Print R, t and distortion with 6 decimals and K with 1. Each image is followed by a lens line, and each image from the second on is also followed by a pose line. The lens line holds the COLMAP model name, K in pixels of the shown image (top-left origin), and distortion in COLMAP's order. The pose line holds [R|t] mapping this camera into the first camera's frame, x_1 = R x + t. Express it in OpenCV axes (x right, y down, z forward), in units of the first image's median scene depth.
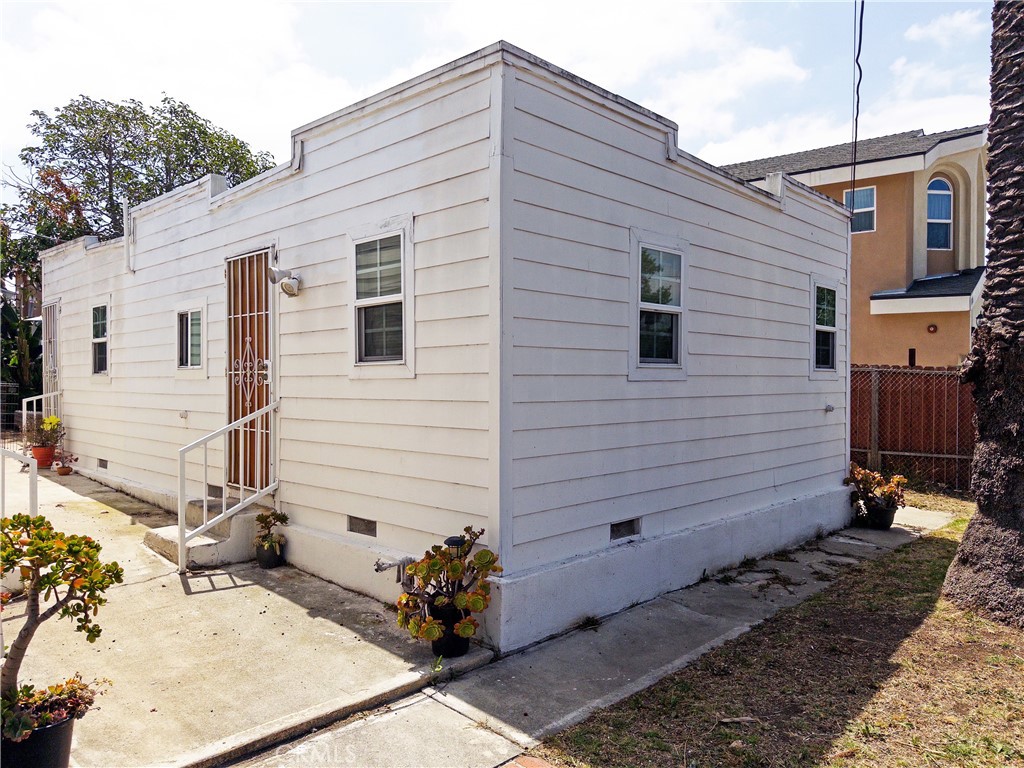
lens RADIAL K [[716.9, 0, 510.5], [0, 716.9, 387.9], [0, 0, 1]] dist [0.038317, -0.043925]
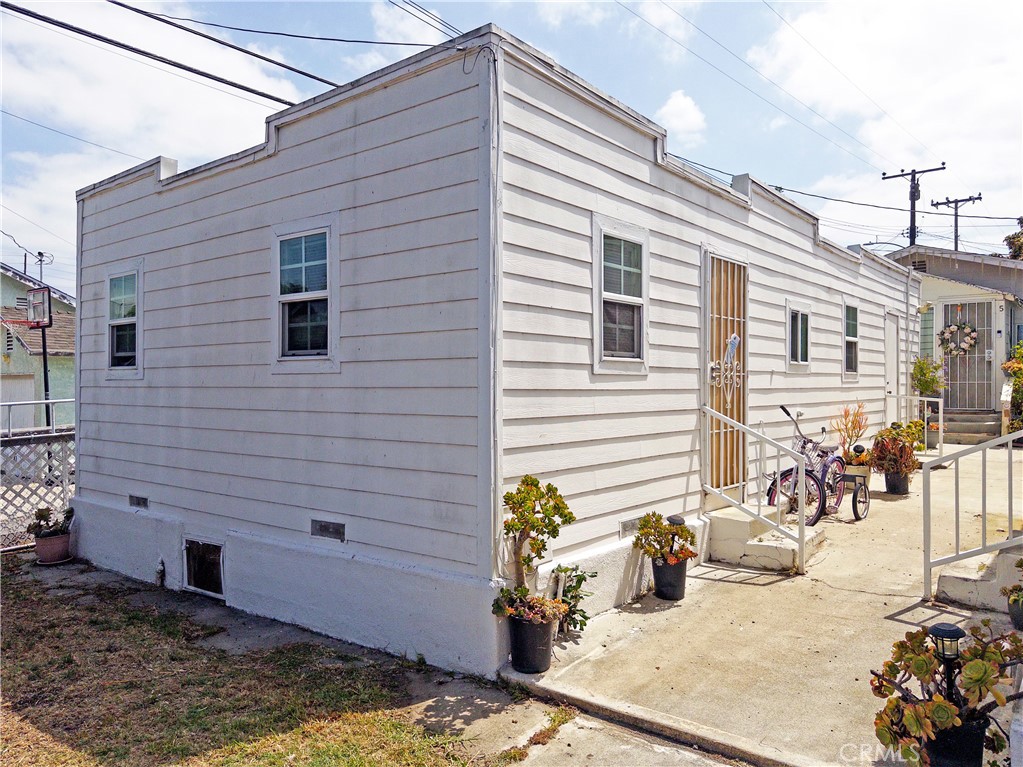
lens RADIAL K [[757.8, 0, 509.3], [0, 757.8, 386.2], [0, 0, 1]] dist [0.026282, -0.009441]
pose [[0.089364, -0.000975, -0.995999, 0.442330], [-0.001598, 0.999998, -0.001123, -0.008273], [0.995998, 0.001692, 0.089362, 0.393836]]
